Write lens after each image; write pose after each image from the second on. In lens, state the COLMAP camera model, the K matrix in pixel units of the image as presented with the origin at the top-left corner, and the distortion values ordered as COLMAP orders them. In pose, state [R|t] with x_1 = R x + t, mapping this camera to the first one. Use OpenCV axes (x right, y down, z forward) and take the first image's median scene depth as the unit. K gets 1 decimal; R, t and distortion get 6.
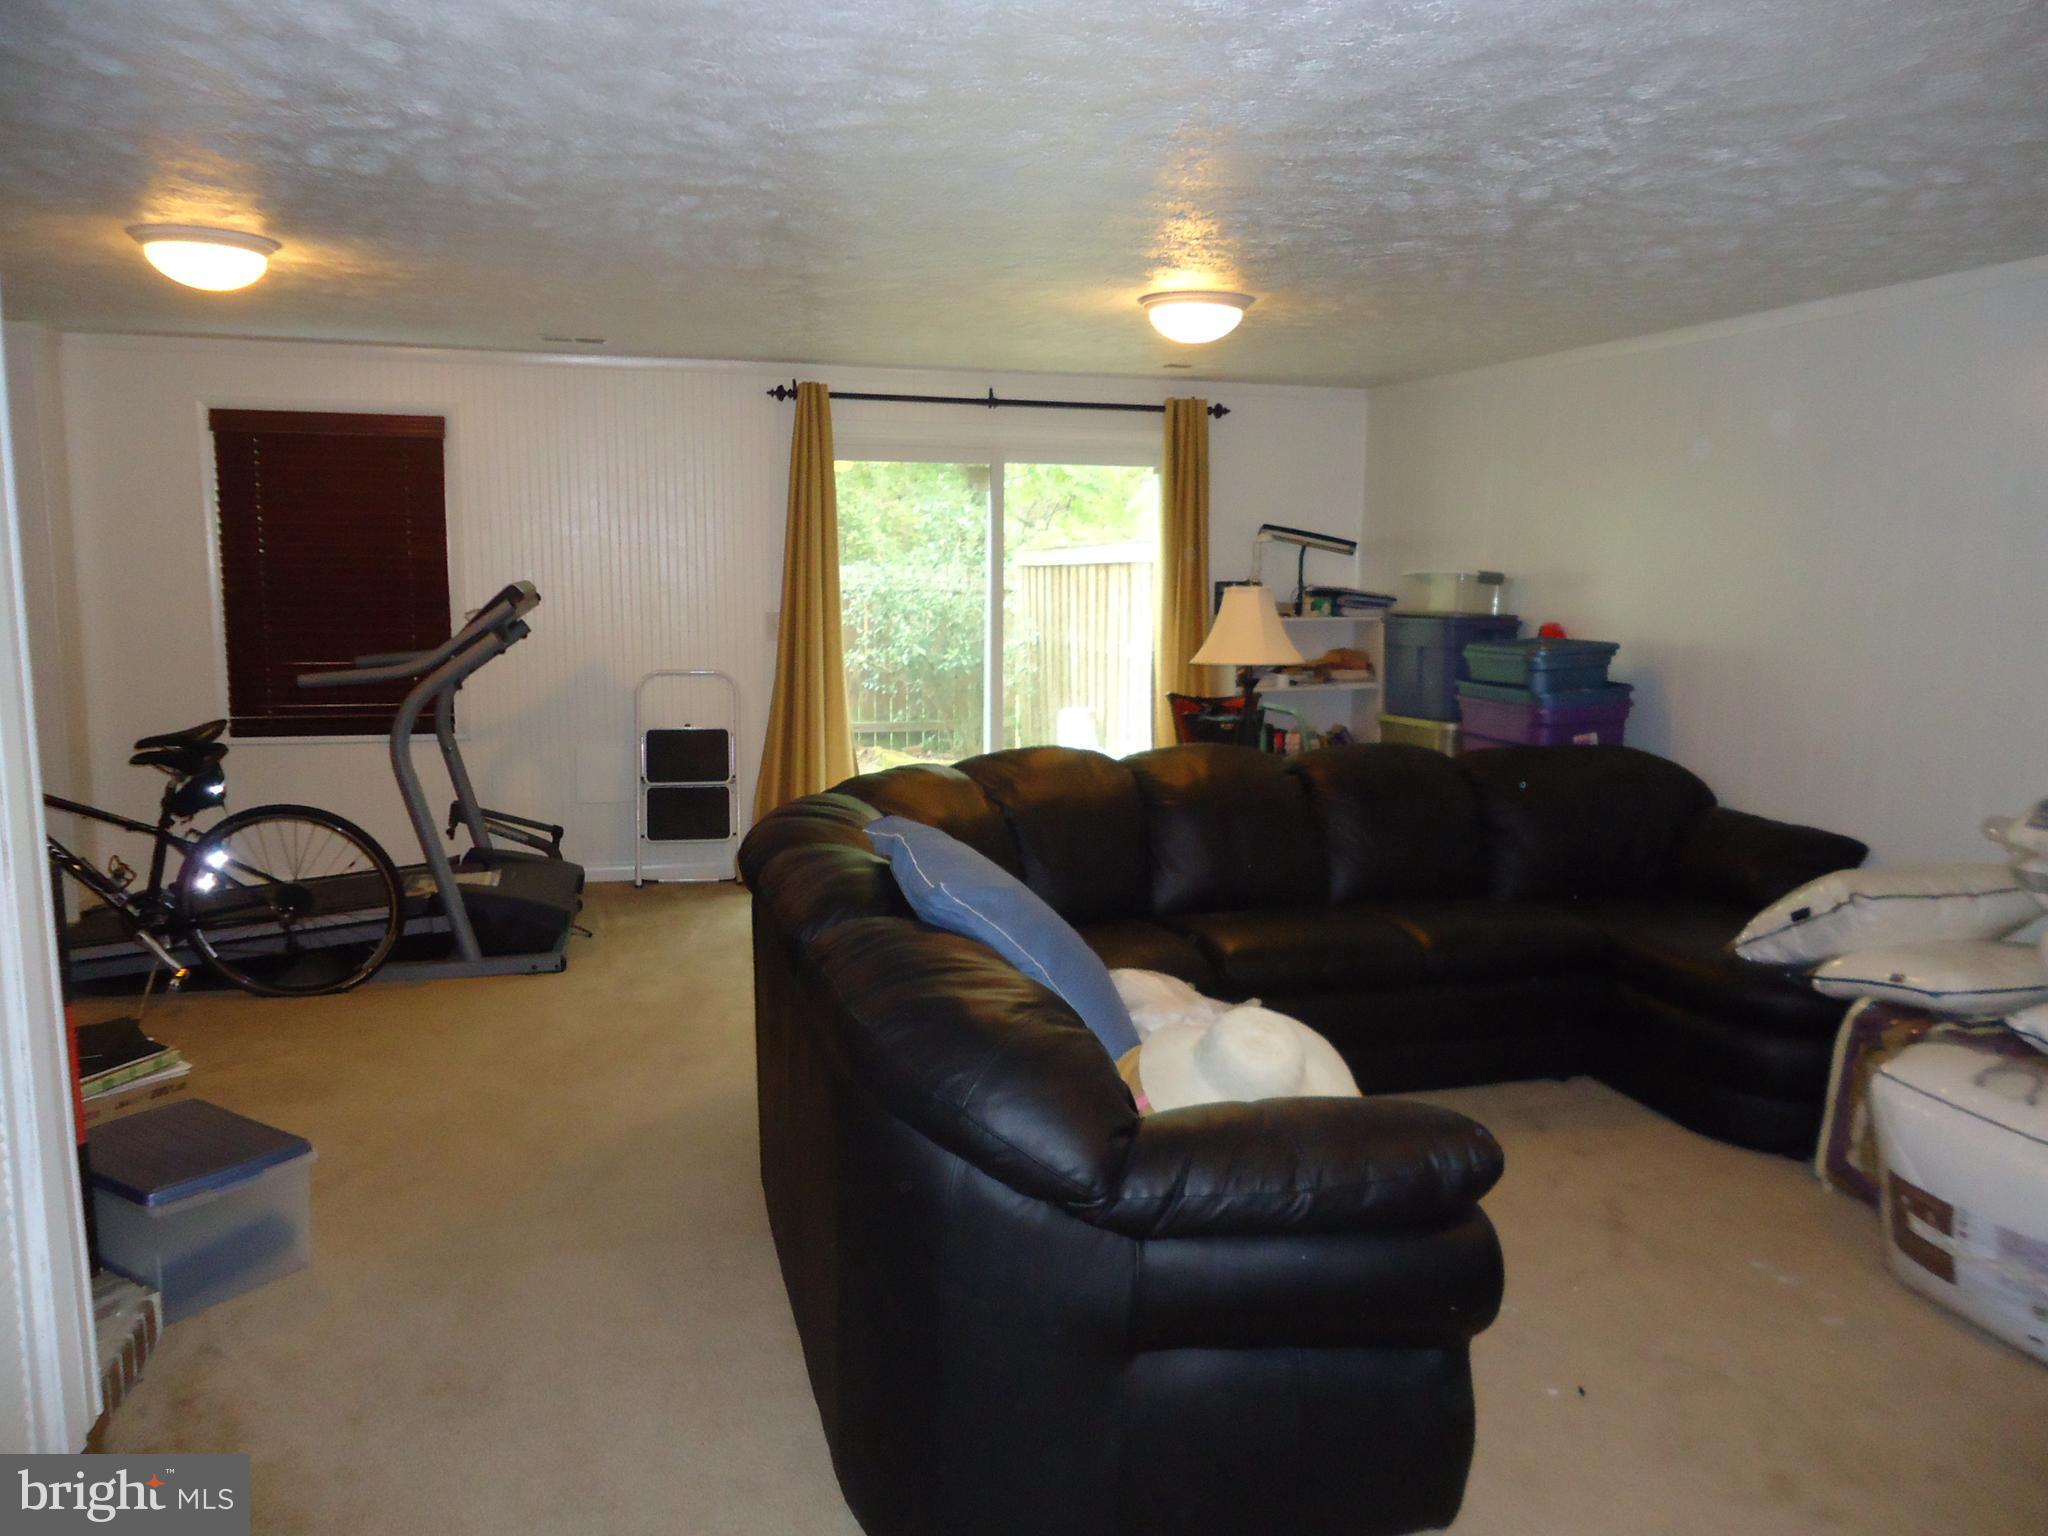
lens RADIAL K [[1463.5, 0, 1024.0], [0, 1463.5, 768.0], [0, 0, 1]] dist [-0.017933, 0.006170]
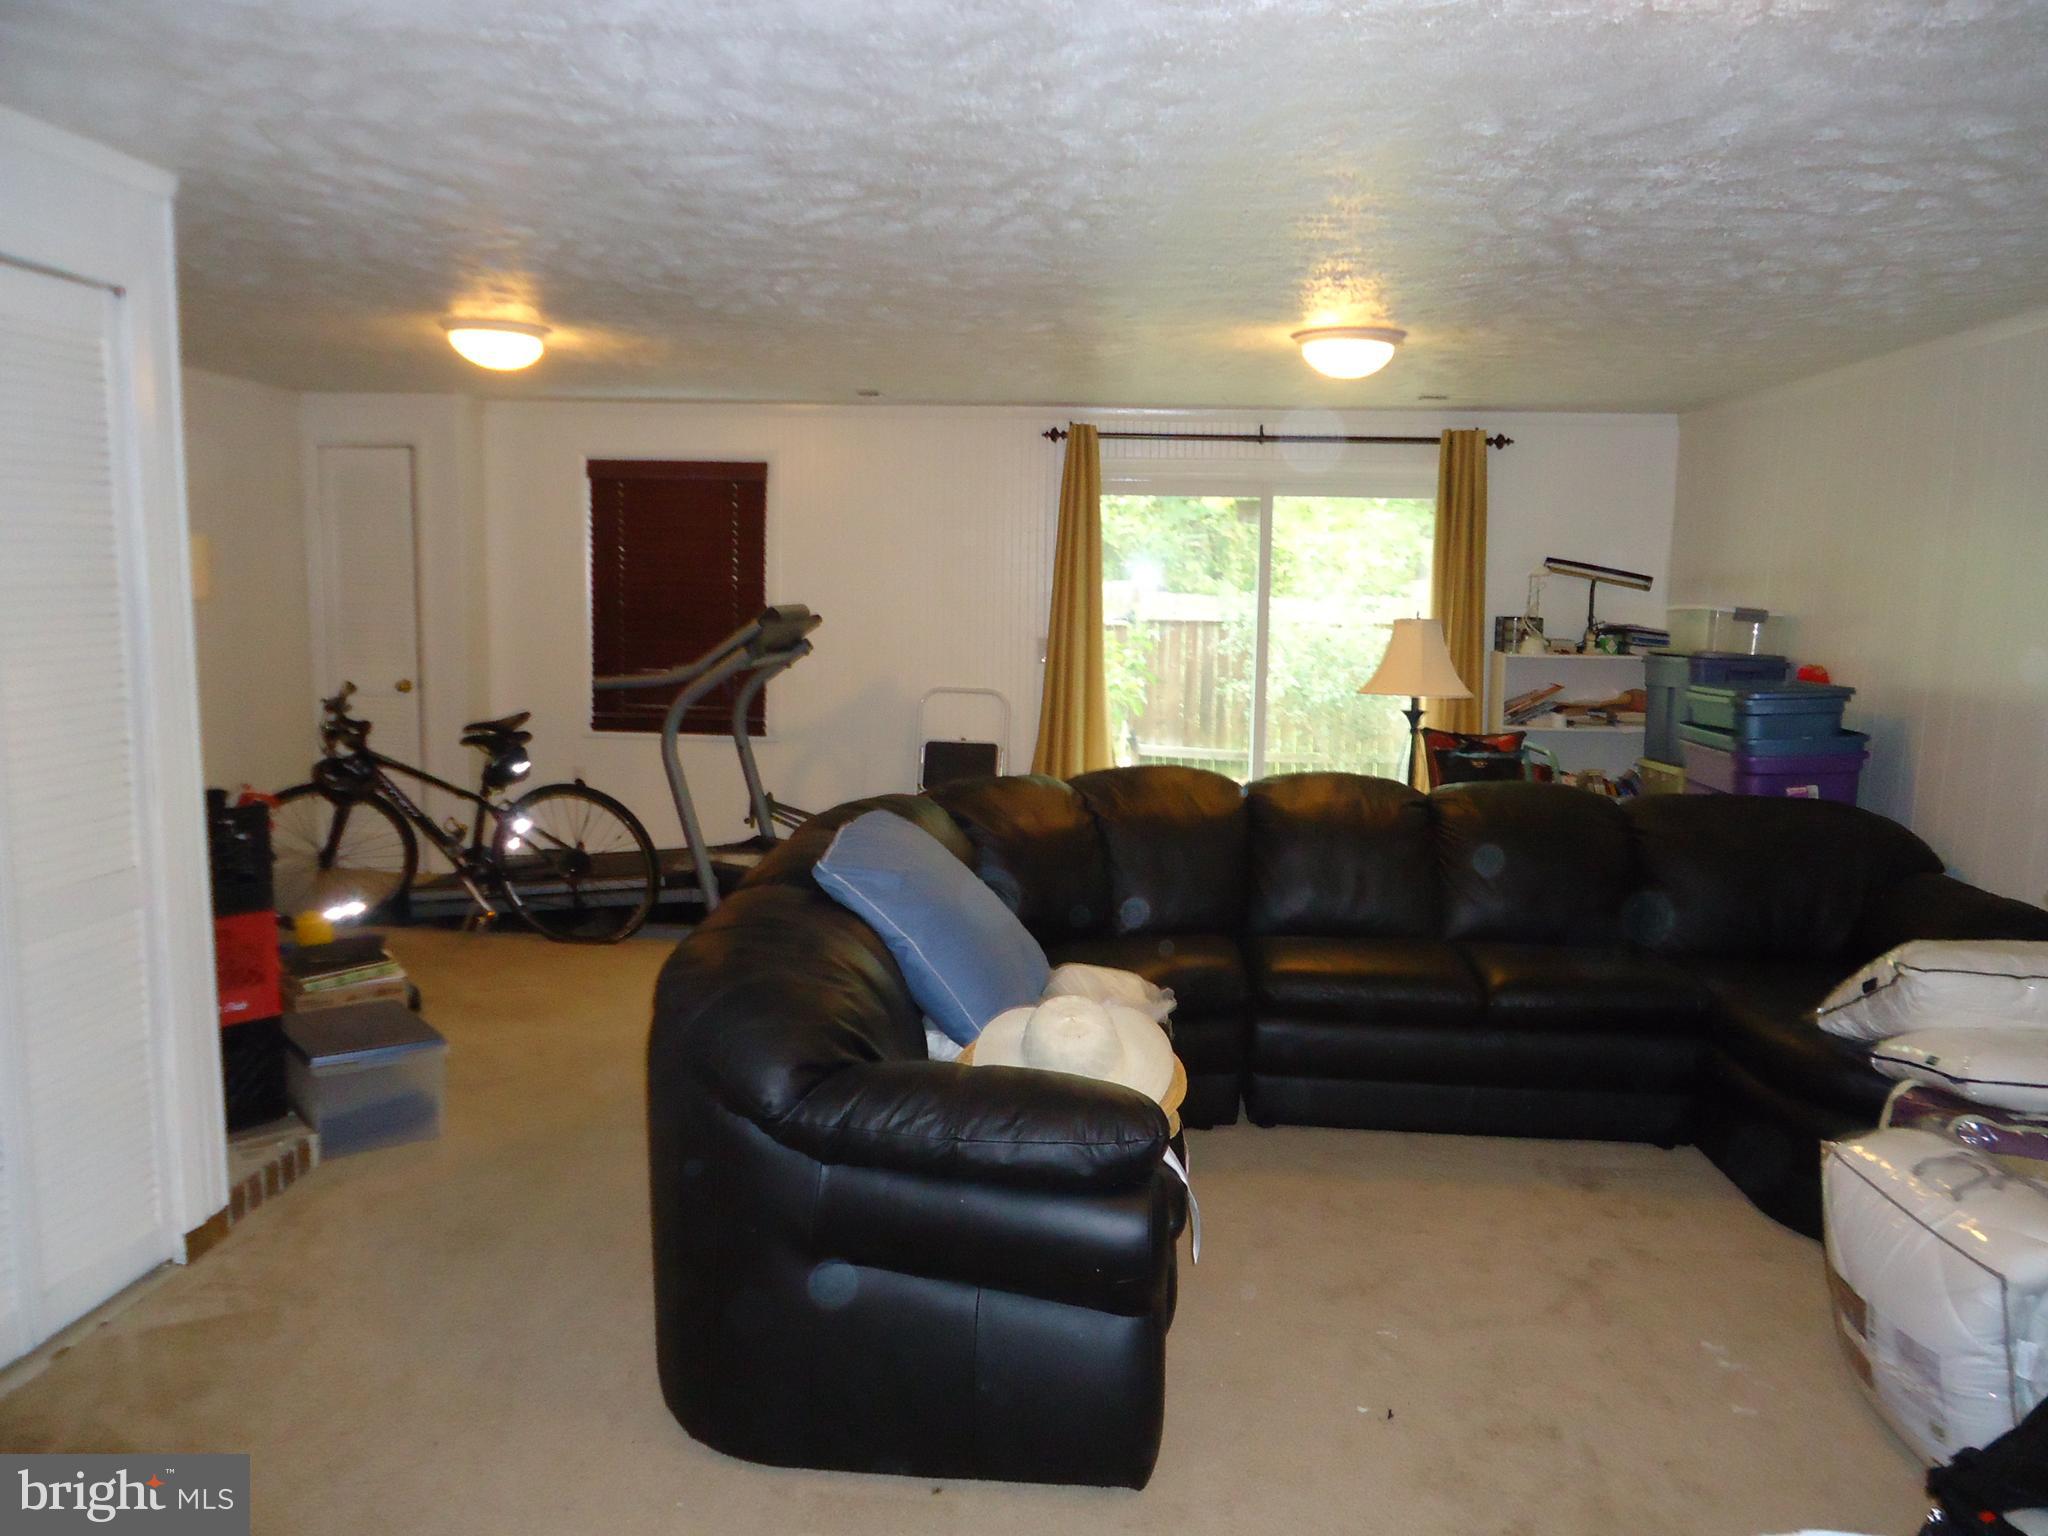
lens RADIAL K [[1463.5, 0, 1024.0], [0, 1463.5, 768.0], [0, 0, 1]] dist [-0.017933, 0.006170]
pose [[0.942127, 0.049881, -0.331525, 0.203122], [-0.057258, 0.998281, -0.012515, 0.004359], [0.330331, 0.030773, 0.943363, -0.020562]]
